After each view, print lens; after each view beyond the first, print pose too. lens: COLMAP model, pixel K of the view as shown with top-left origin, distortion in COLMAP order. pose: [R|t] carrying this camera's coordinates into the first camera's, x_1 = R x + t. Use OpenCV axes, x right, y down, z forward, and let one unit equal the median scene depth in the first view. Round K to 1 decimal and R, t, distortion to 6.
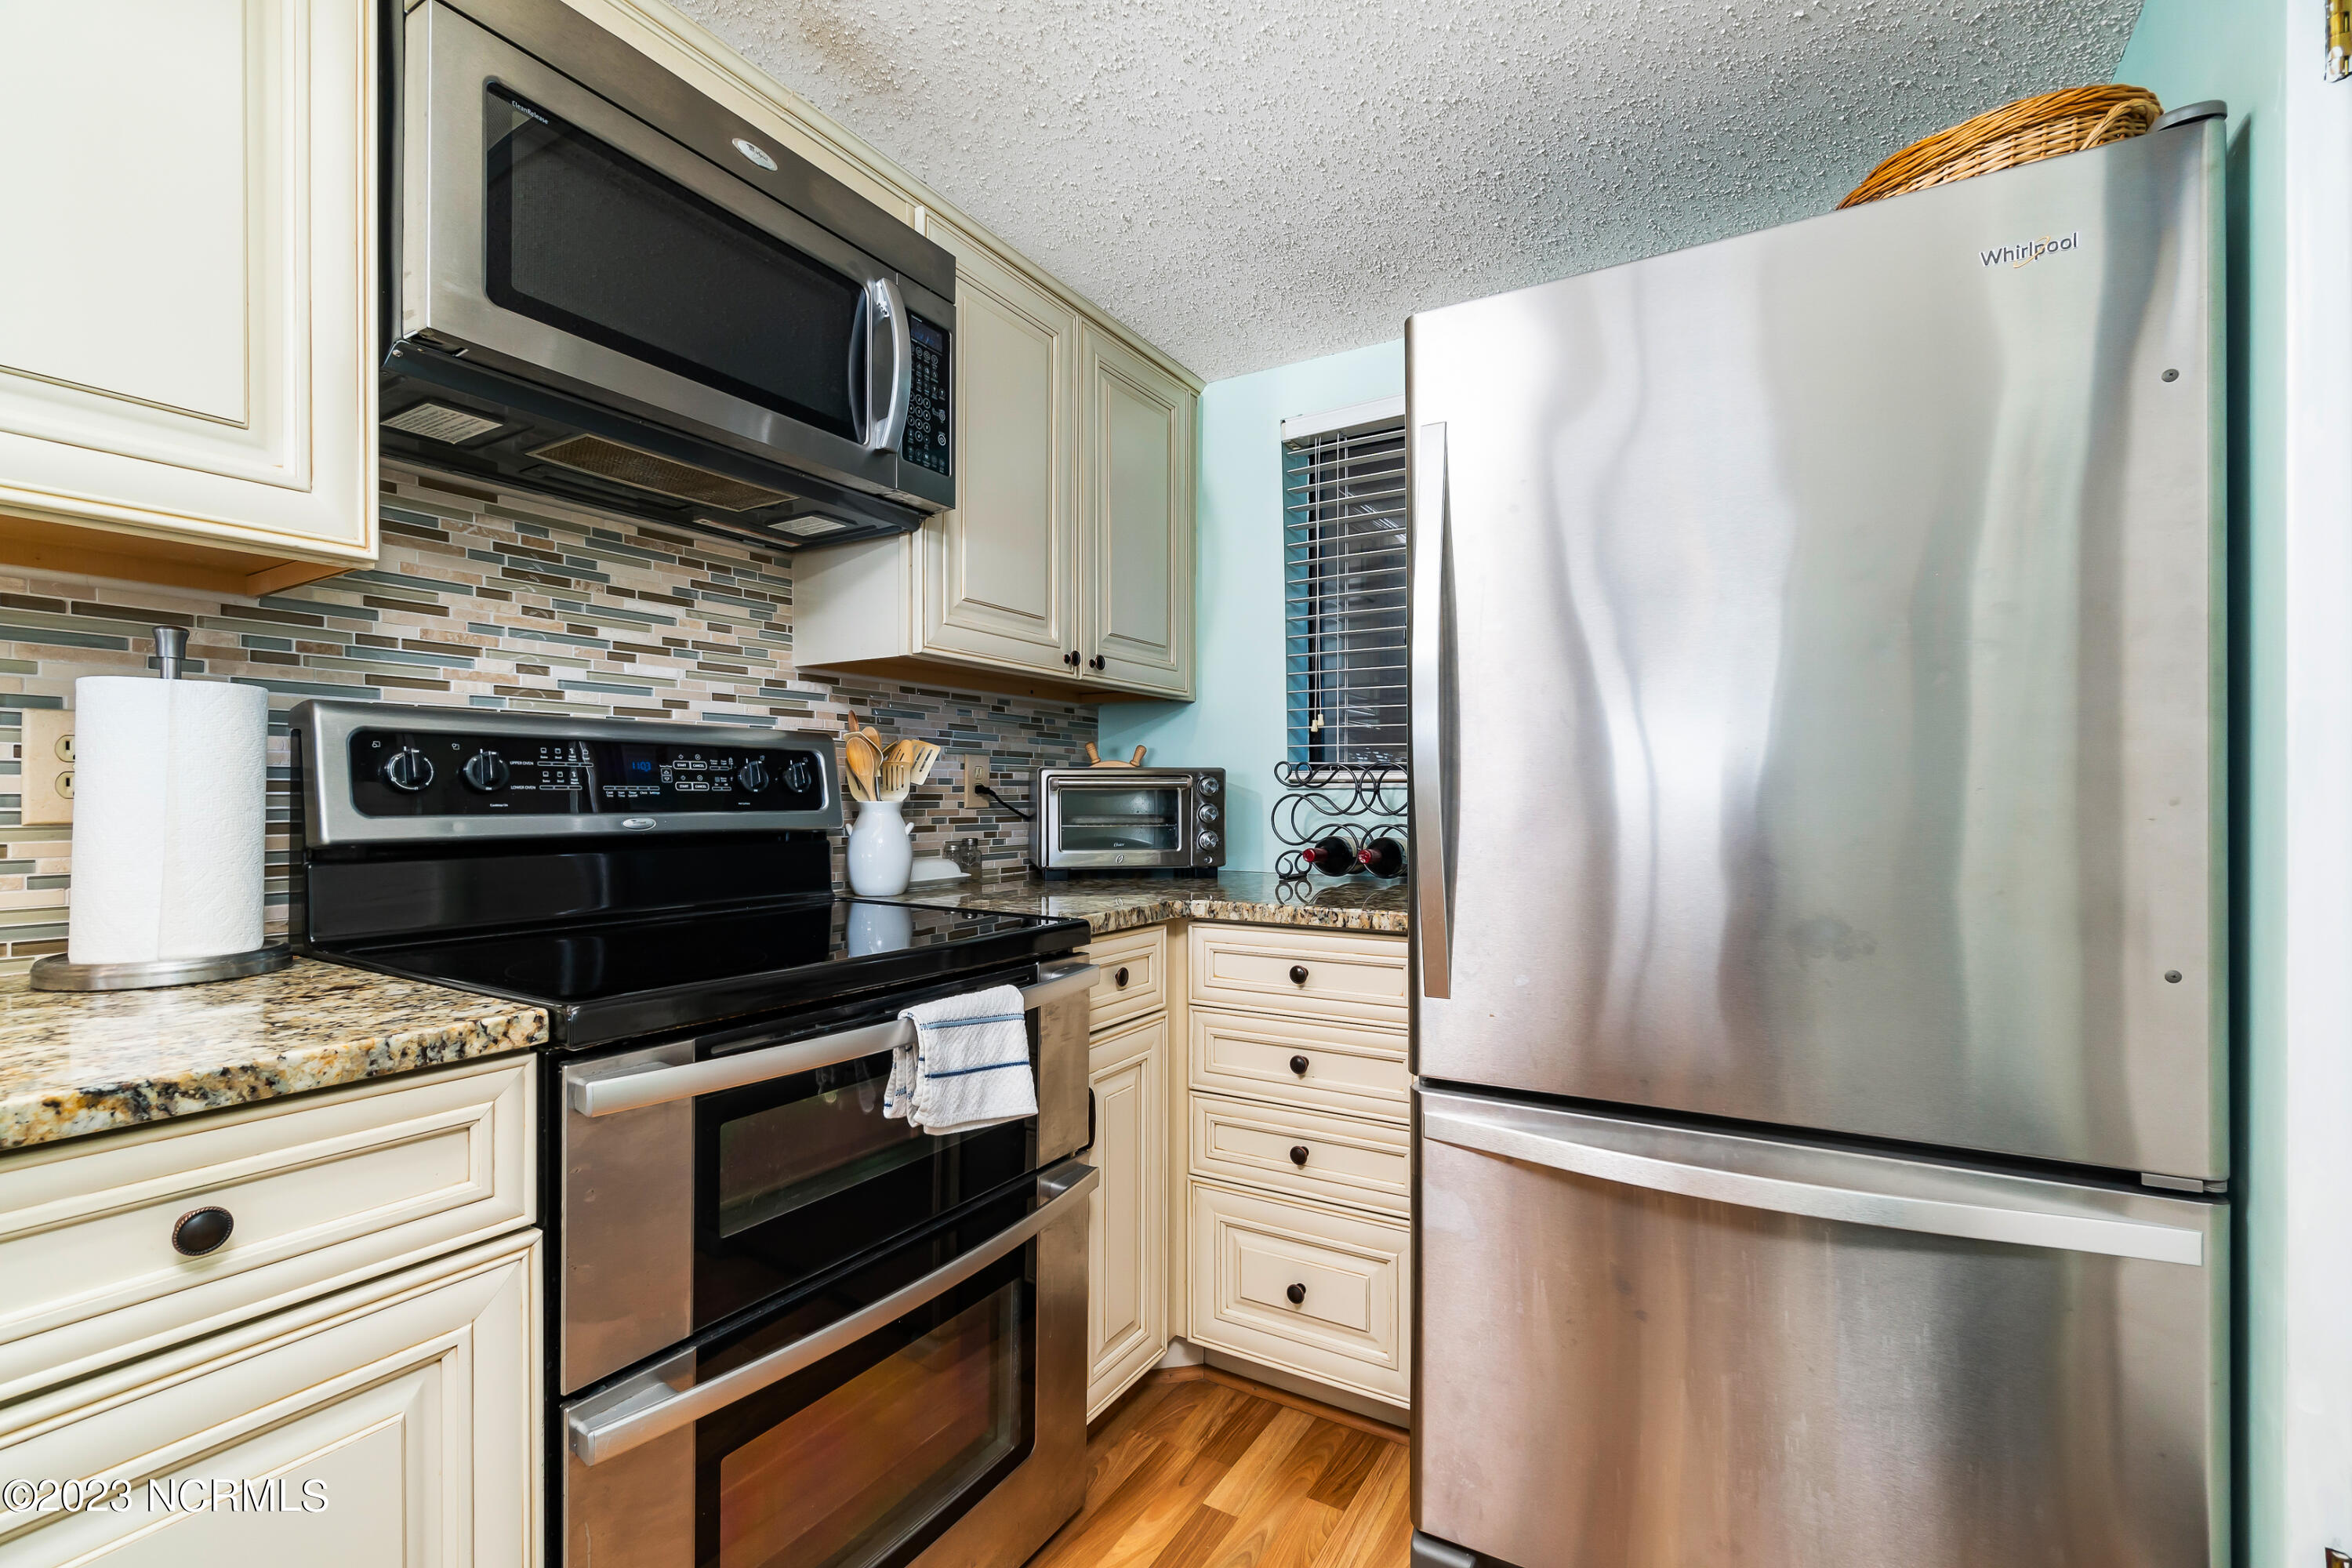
lens RADIAL K [[1015.4, 0, 1177.5], [0, 1015.4, 786.2], [0, 0, 1]] dist [-0.005136, 0.001627]
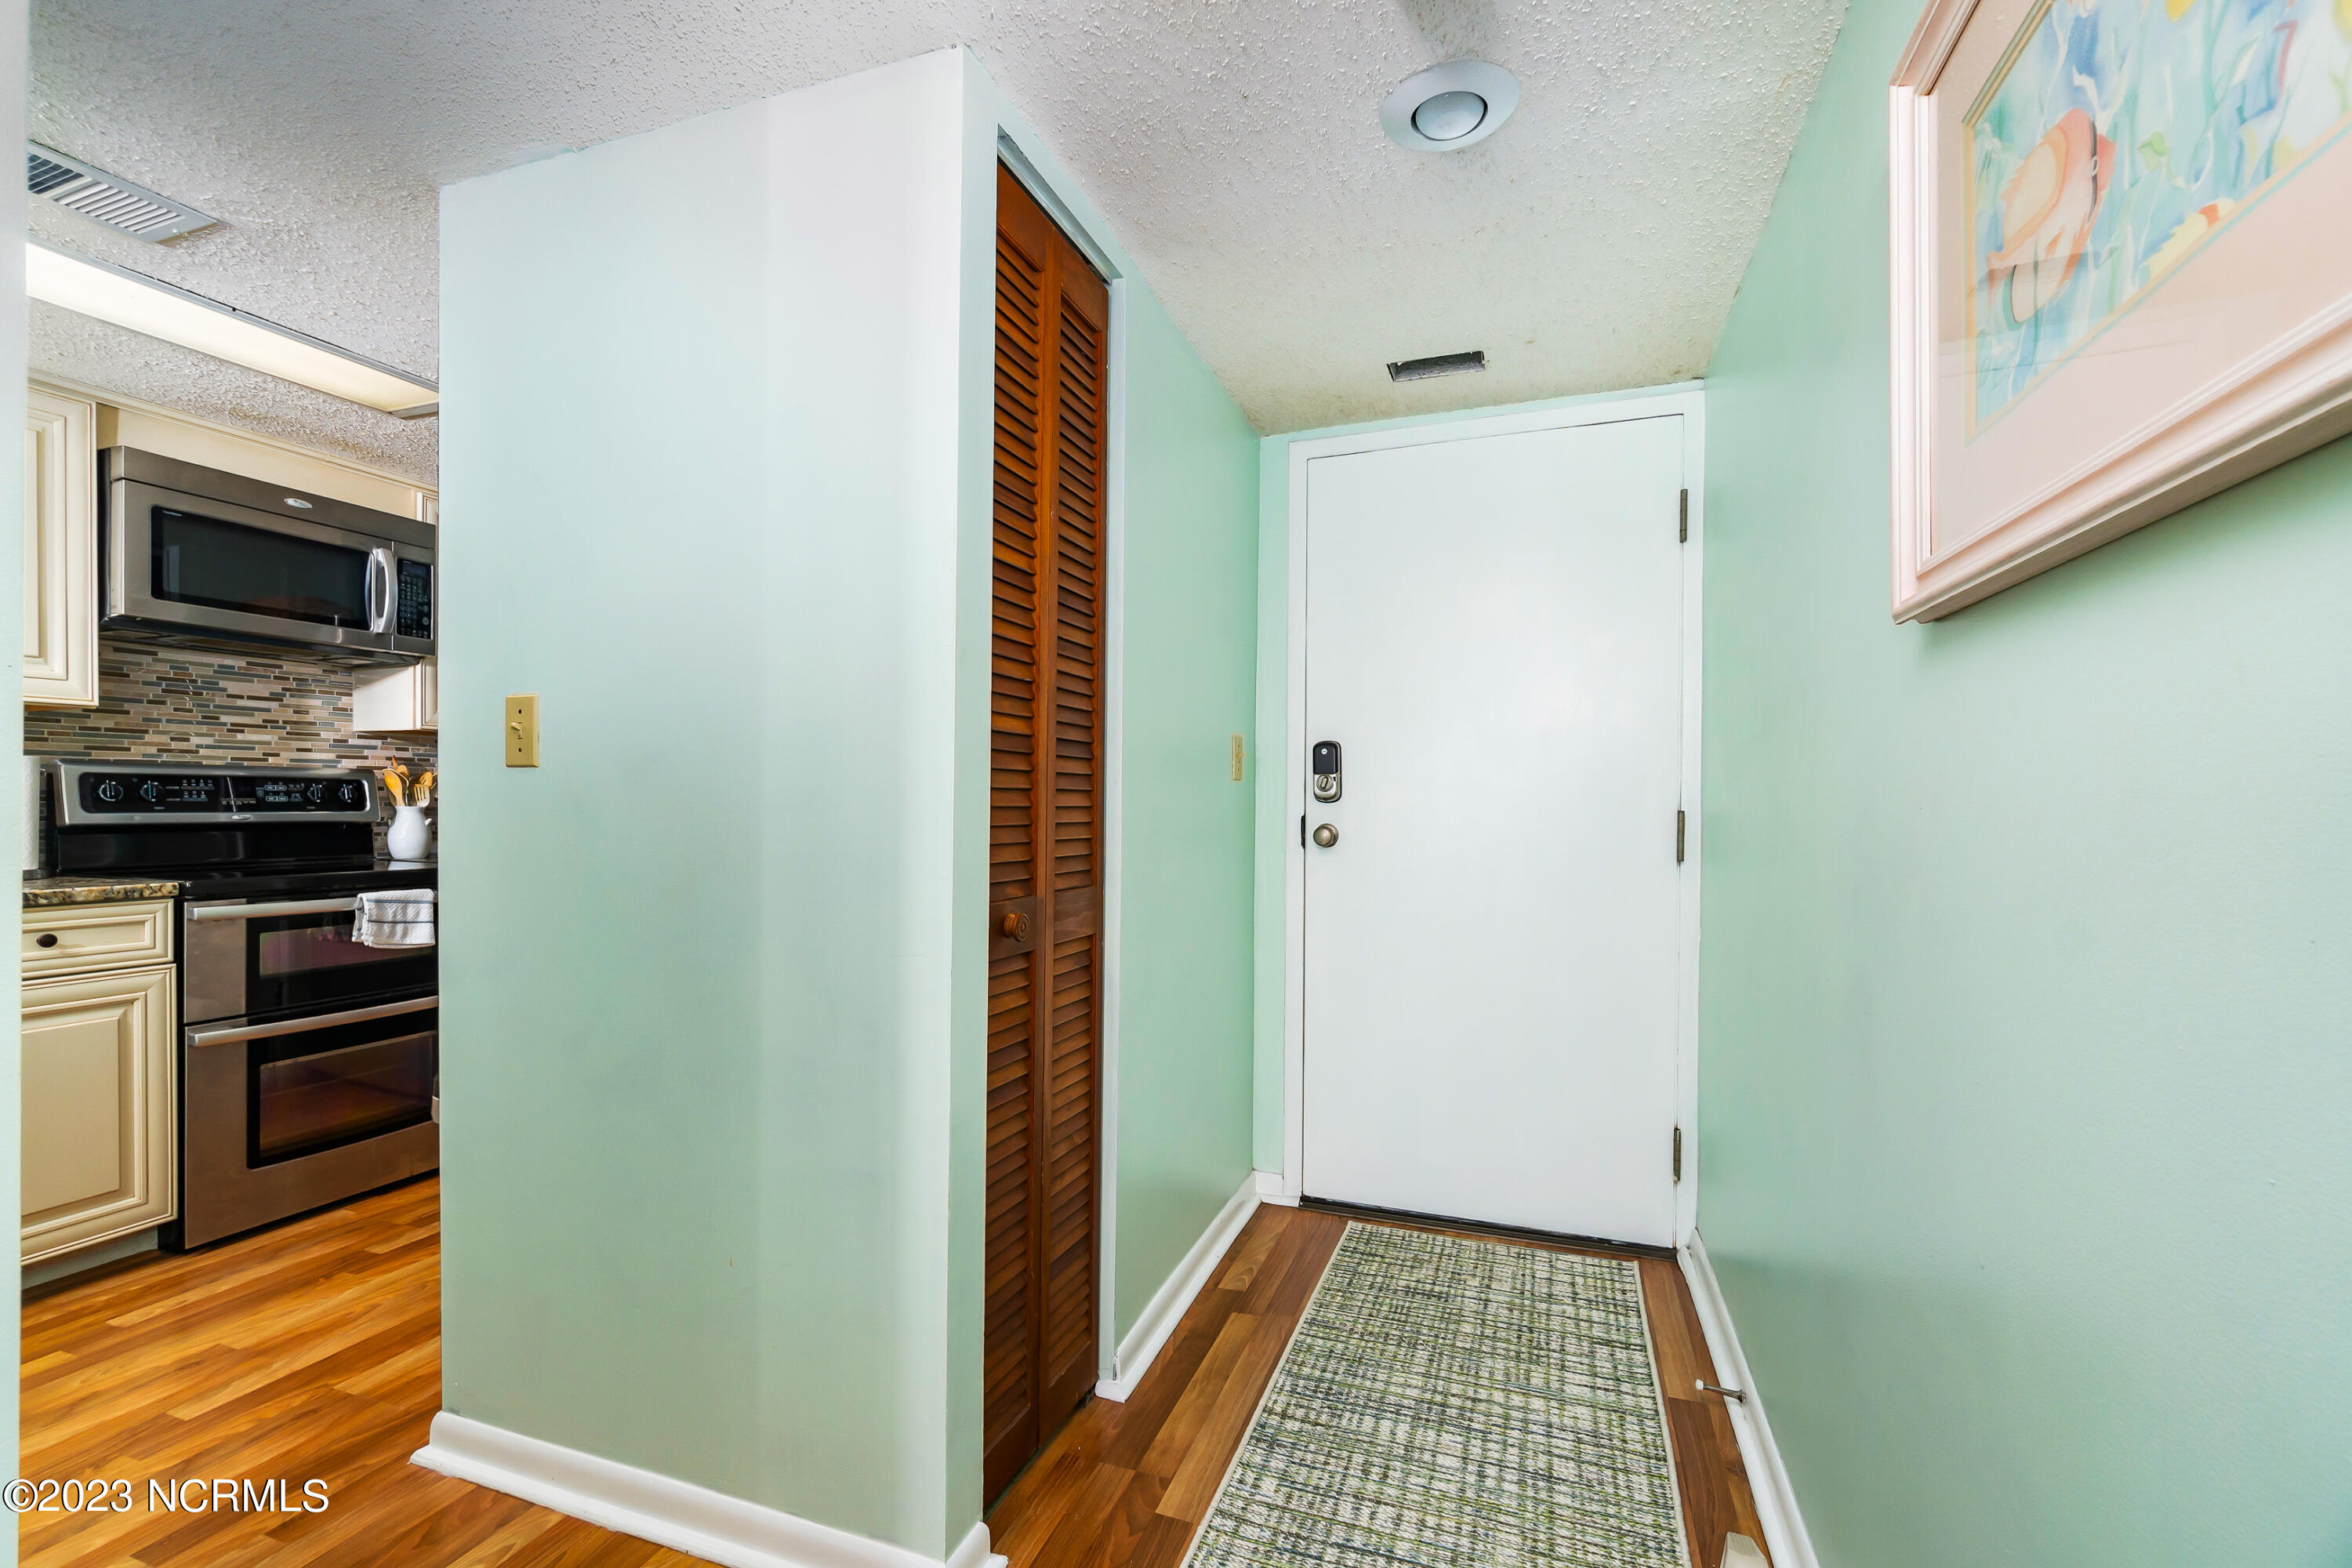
lens RADIAL K [[1015.4, 0, 1177.7], [0, 1015.4, 802.5], [0, 0, 1]] dist [-0.005136, 0.001627]
pose [[0.982181, 0.002773, 0.187917, 0.880683], [-0.005022, 0.999921, 0.011491, -0.024260], [-0.187871, -0.012230, 0.982118, -1.271019]]
